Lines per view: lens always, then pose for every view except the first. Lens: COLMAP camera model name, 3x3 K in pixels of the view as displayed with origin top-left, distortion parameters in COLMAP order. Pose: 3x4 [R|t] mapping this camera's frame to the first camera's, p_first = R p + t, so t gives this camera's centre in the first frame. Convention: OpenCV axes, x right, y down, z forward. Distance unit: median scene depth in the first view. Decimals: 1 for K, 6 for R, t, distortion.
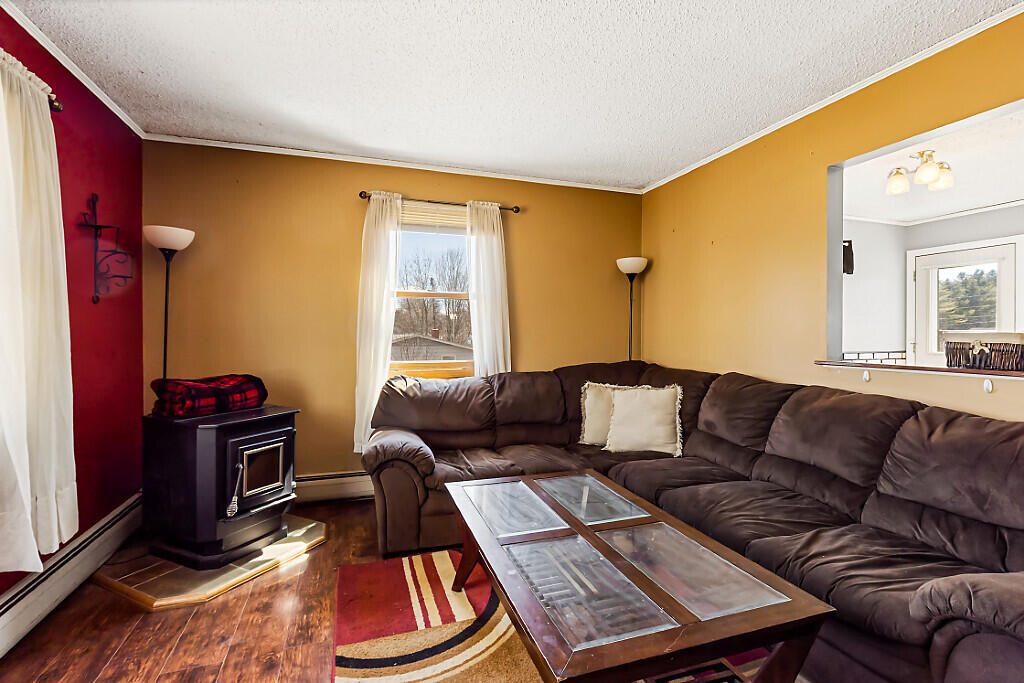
lens RADIAL K [[466.4, 0, 503.8], [0, 466.4, 334.6], [0, 0, 1]] dist [0.002271, -0.002092]
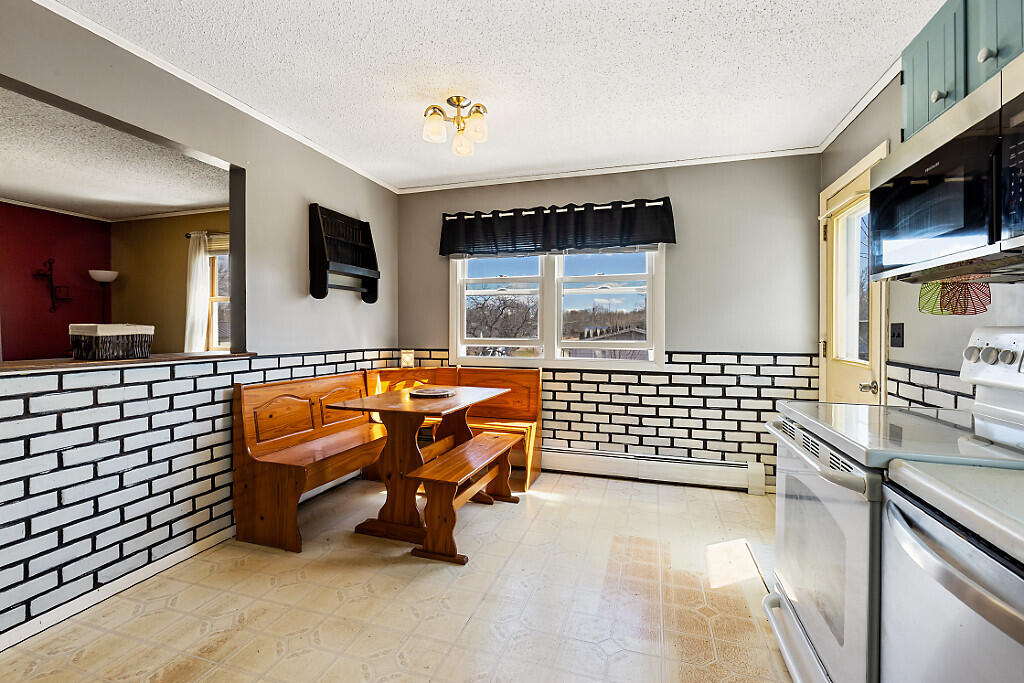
lens RADIAL K [[466.4, 0, 506.4], [0, 466.4, 329.0], [0, 0, 1]] dist [0.002271, -0.002092]
pose [[0.804523, -0.000590, -0.593921, 1.443742], [-0.000139, 0.999999, -0.001183, 0.006180], [0.593922, 0.001034, 0.804522, 0.395307]]
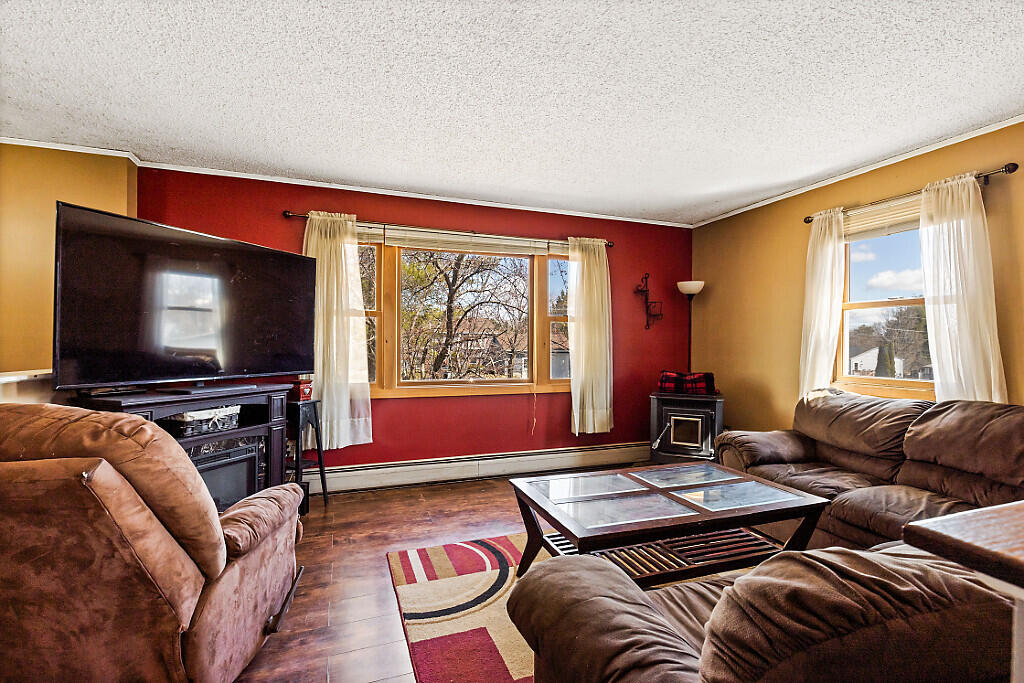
lens RADIAL K [[466.4, 0, 498.6], [0, 466.4, 345.3], [0, 0, 1]] dist [0.002271, -0.002092]
pose [[0.006903, 0.004852, -0.999964, 0.797906], [-0.007415, 0.999961, 0.004801, -0.004694], [0.999949, 0.007381, 0.006939, 0.269007]]
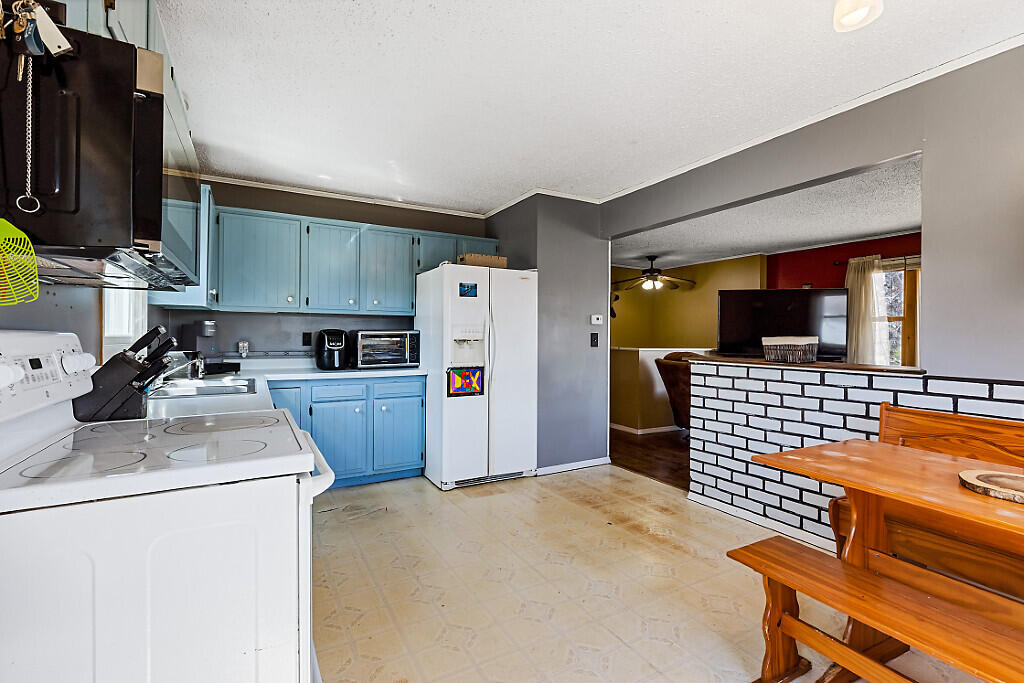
lens RADIAL K [[466.4, 0, 509.8], [0, 466.4, 339.0], [0, 0, 1]] dist [0.002271, -0.002092]
pose [[-0.983980, -0.010787, -0.177953, 1.295099], [-0.011523, 0.999929, 0.003104, 0.006007], [0.177907, 0.005105, -0.984034, 1.372164]]
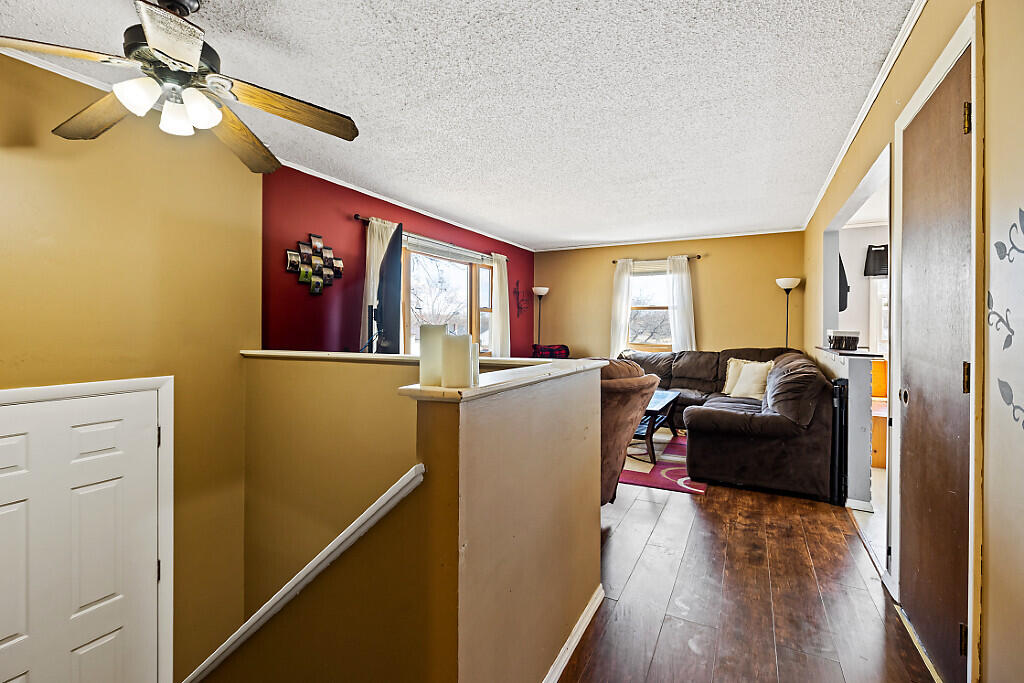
lens RADIAL K [[466.4, 0, 505.8], [0, 466.4, 323.2], [0, 0, 1]] dist [0.002271, -0.002092]
pose [[0.678274, -0.000911, -0.734808, 0.909480], [-0.006019, 0.999959, -0.006796, -0.007789], [0.734784, 0.009032, 0.678241, -0.776288]]
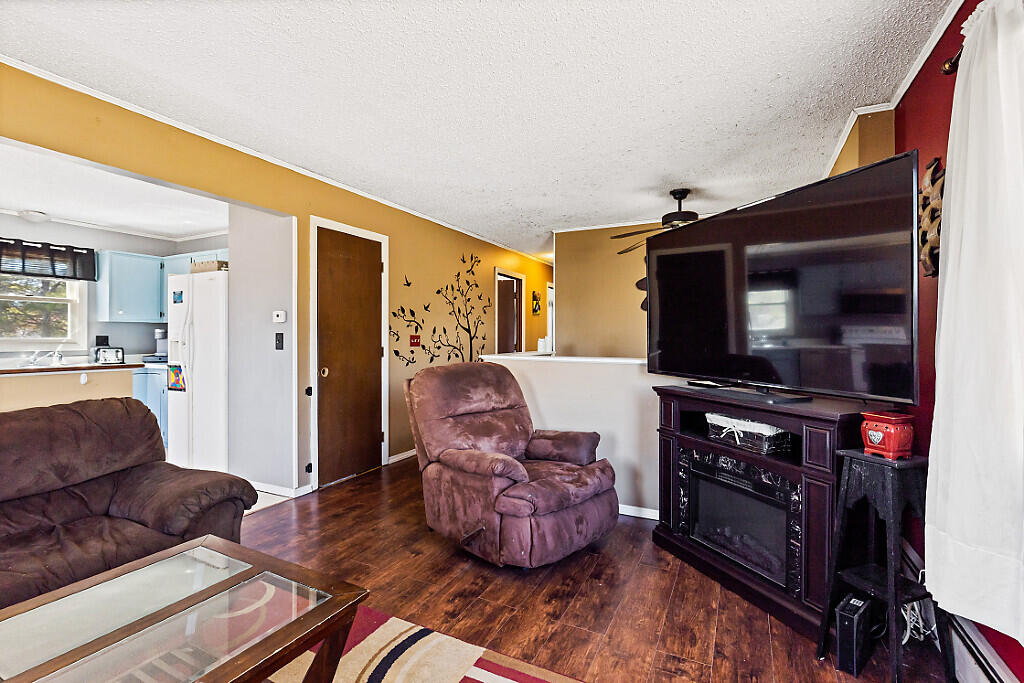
lens RADIAL K [[466.4, 0, 518.8], [0, 466.4, 337.1], [0, 0, 1]] dist [0.002271, -0.002092]
pose [[-0.700136, -0.003538, 0.714001, -0.348365], [-0.002016, 0.999994, 0.002978, -0.004420], [-0.714007, 0.000645, -0.700138, 0.485132]]
